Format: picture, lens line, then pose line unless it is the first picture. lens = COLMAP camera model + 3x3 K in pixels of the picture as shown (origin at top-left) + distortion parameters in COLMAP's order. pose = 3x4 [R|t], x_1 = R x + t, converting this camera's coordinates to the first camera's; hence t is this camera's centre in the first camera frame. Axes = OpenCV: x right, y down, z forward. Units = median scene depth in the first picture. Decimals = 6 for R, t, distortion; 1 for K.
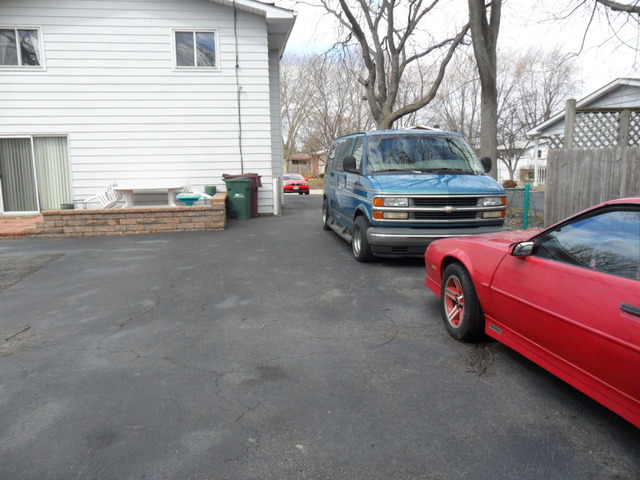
lens RADIAL K [[517.1, 0, 317.8], [0, 517.1, 241.8], [0, 0, 1]] dist [-0.041357, 0.029881]
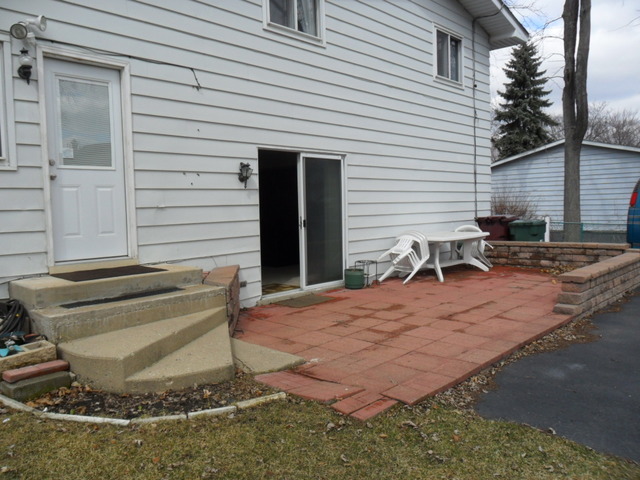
lens RADIAL K [[517.1, 0, 319.9], [0, 517.1, 239.3], [0, 0, 1]] dist [-0.041357, 0.029881]
pose [[0.793278, -0.043363, 0.607313, -0.883061], [0.098345, 0.993489, -0.057523, -0.078023], [-0.600864, 0.105358, 0.792377, 0.538026]]
